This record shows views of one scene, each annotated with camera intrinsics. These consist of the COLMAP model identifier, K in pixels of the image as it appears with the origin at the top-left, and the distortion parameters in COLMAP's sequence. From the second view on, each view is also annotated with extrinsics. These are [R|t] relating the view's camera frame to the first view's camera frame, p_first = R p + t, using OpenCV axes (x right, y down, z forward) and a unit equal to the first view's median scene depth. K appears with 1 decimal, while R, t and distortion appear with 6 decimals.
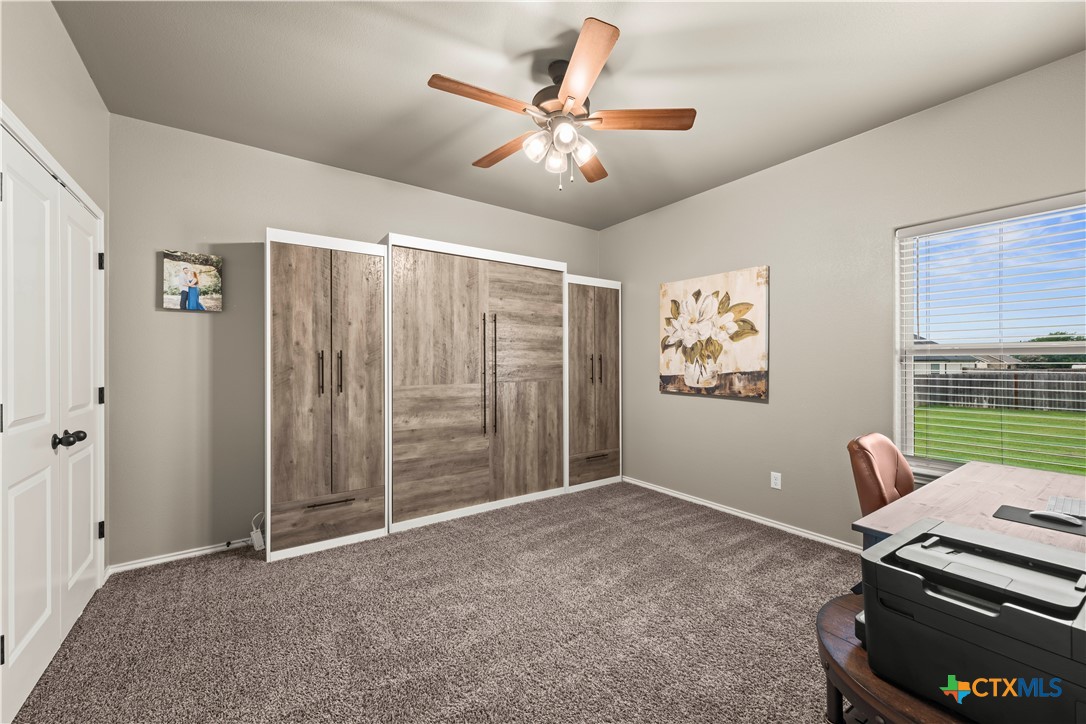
lens RADIAL K [[433.5, 0, 551.9], [0, 433.5, 362.2], [0, 0, 1]] dist [0.002222, -0.000352]
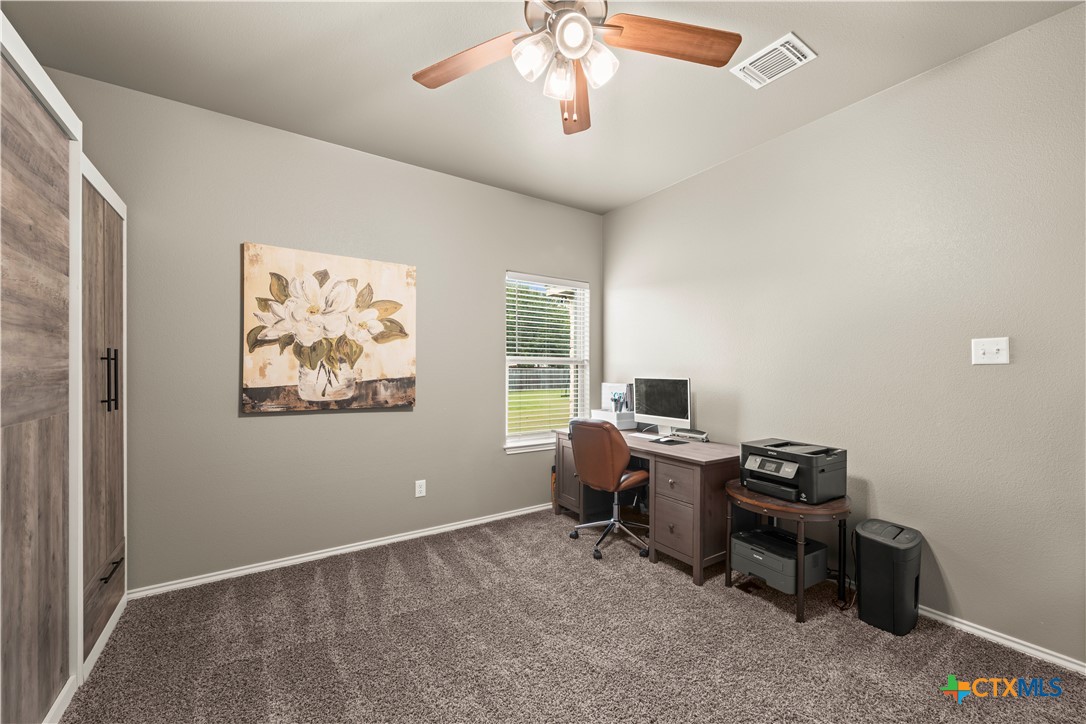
lens RADIAL K [[433.5, 0, 552.3], [0, 433.5, 368.1], [0, 0, 1]] dist [0.002222, -0.000352]
pose [[0.018417, 0.003781, 0.999823, -0.409055], [-0.003036, 0.999988, -0.003726, 0.003054], [-0.999826, -0.002966, 0.018428, 0.609624]]
